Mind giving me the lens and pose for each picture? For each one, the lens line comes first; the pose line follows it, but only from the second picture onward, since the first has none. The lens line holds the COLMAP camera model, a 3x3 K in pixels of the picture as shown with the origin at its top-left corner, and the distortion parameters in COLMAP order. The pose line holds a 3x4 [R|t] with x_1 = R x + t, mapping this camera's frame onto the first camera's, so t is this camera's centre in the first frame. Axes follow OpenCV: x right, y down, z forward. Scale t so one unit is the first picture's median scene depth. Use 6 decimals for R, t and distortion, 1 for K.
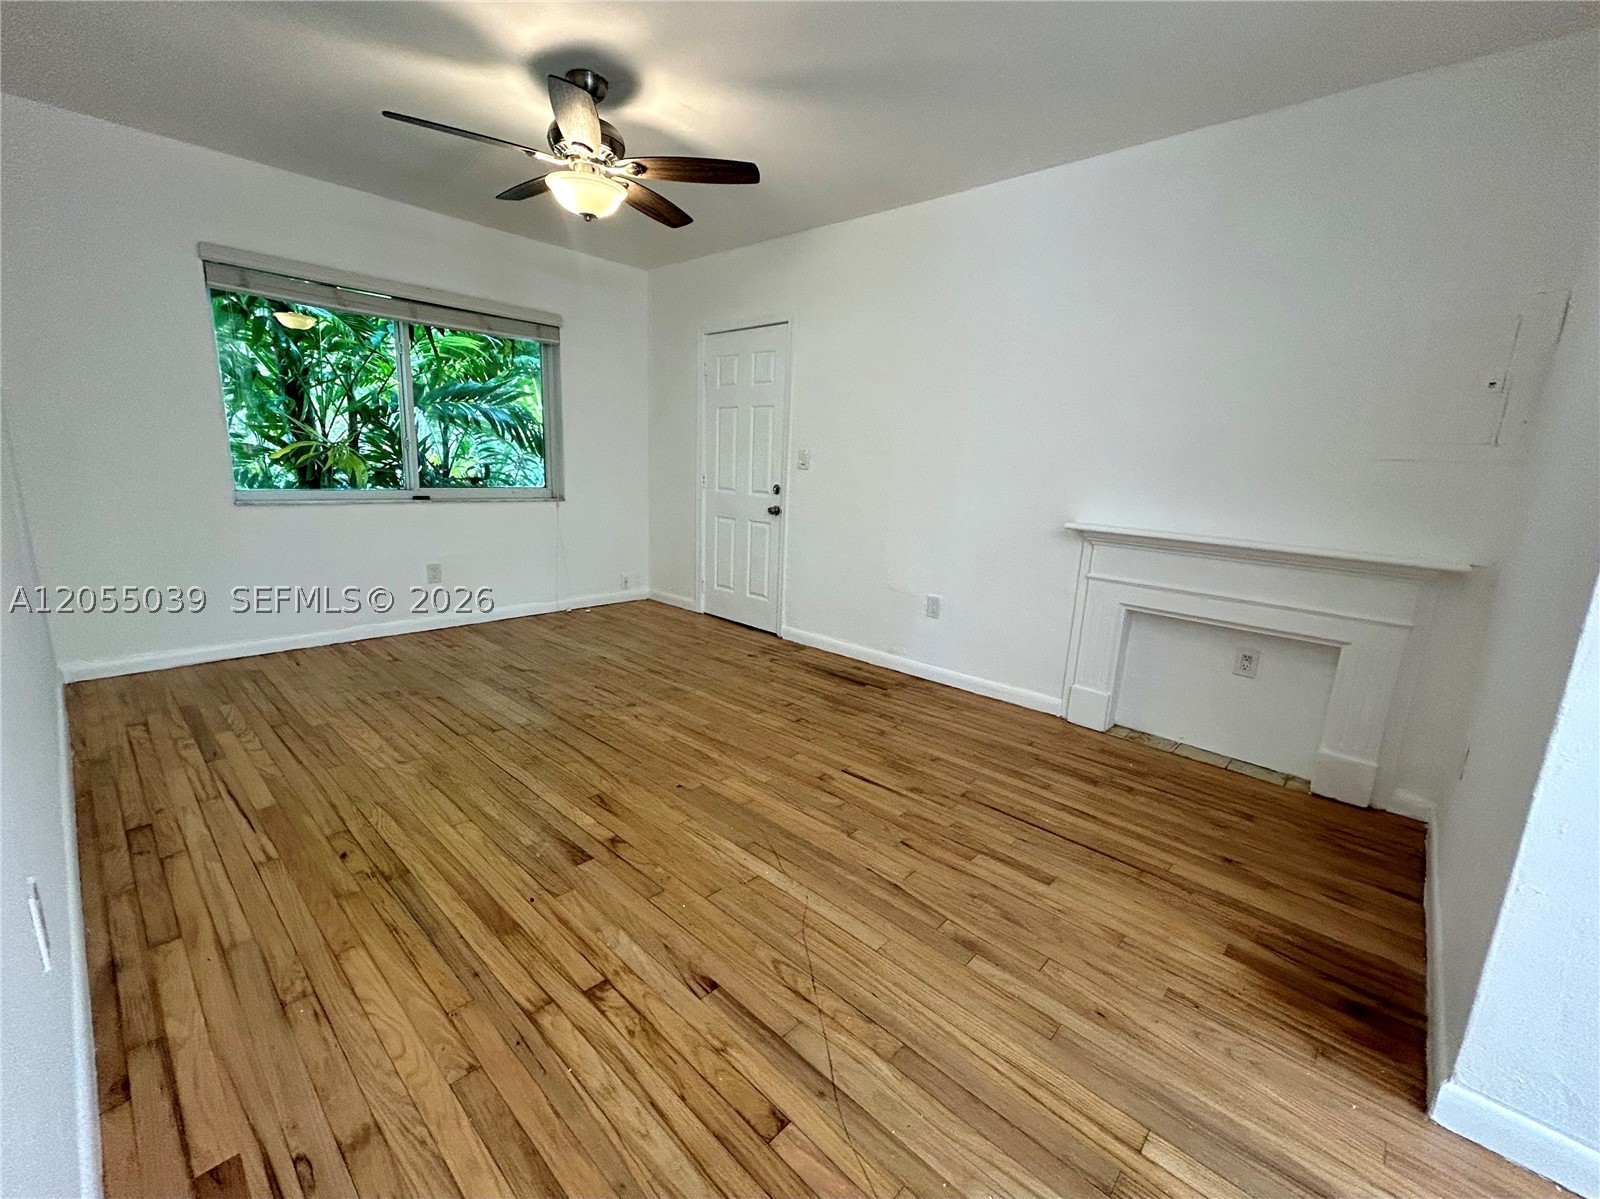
lens RADIAL K [[644.8, 0, 790.5], [0, 644.8, 596.9], [0, 0, 1]] dist [-0.000905, 0.000316]
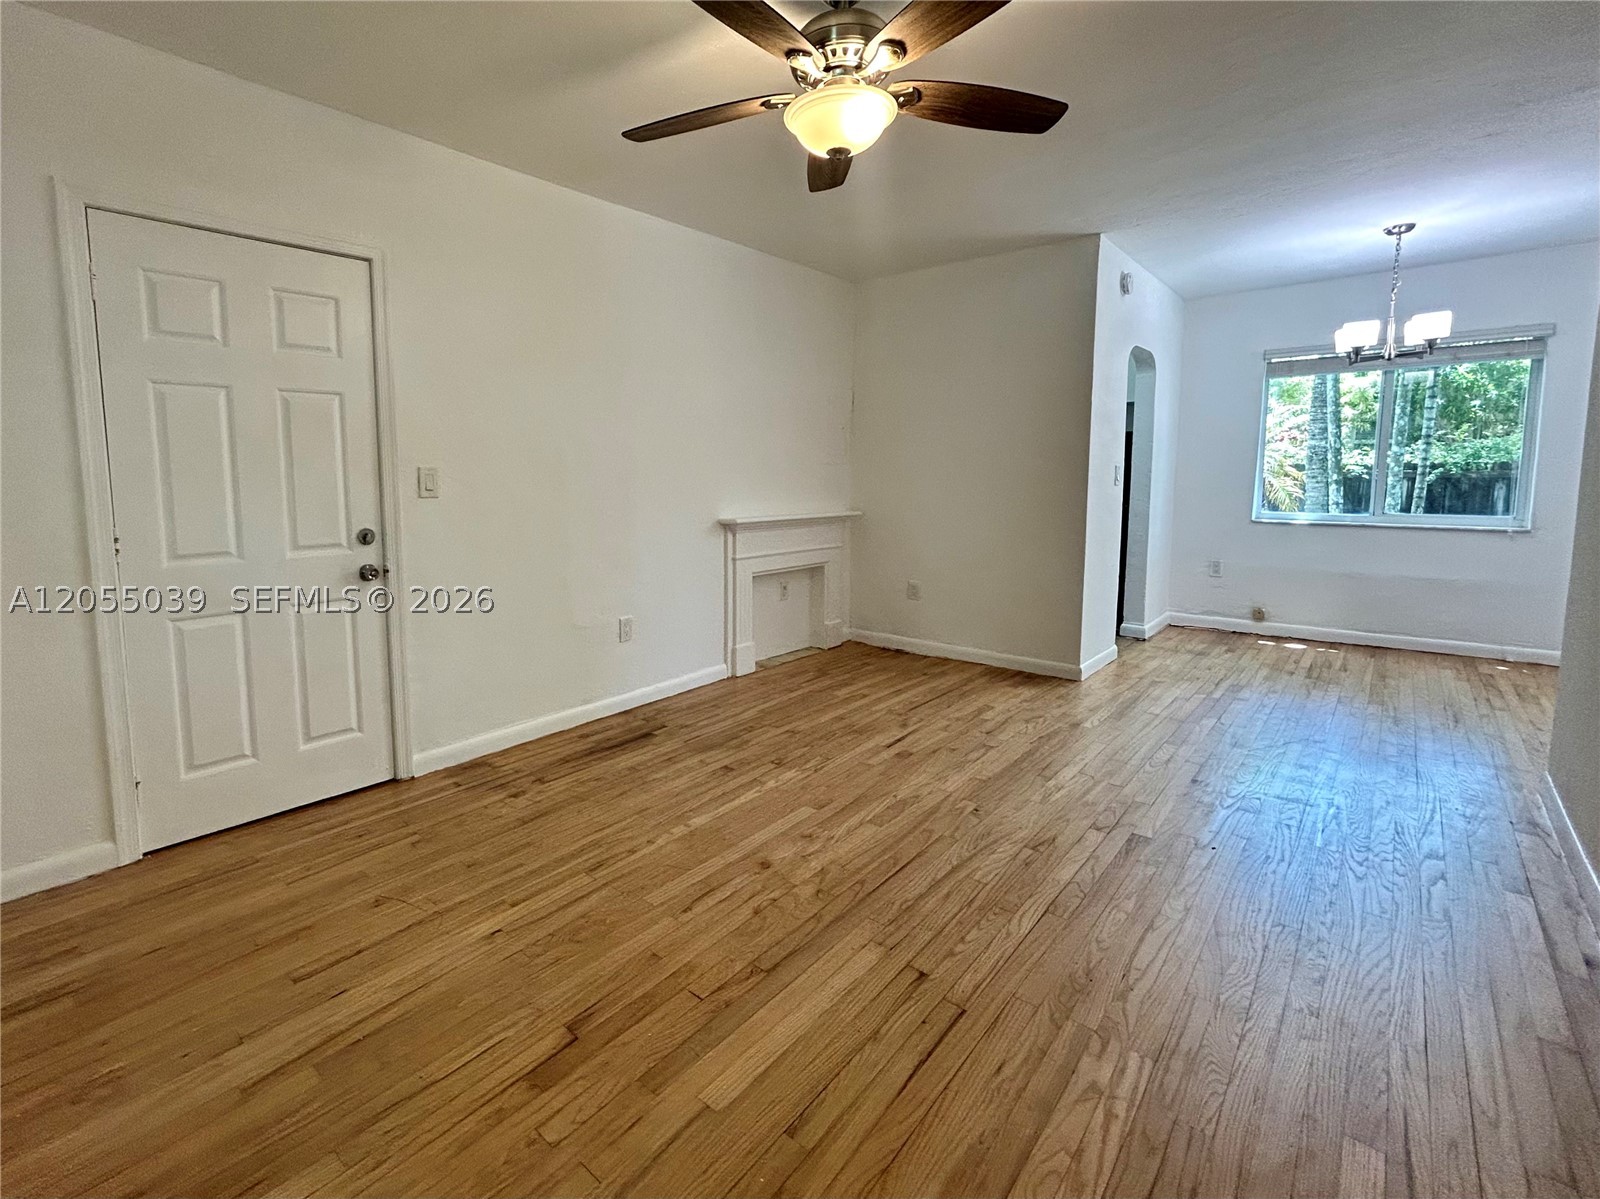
lens RADIAL K [[644.8, 0, 794.0], [0, 644.8, 535.4], [0, 0, 1]] dist [-0.000905, 0.000316]
pose [[0.032529, -0.141162, 0.989452, -0.766630], [0.218281, 0.967081, 0.130794, -0.211038], [-0.975344, 0.211724, 0.062271, 0.783260]]
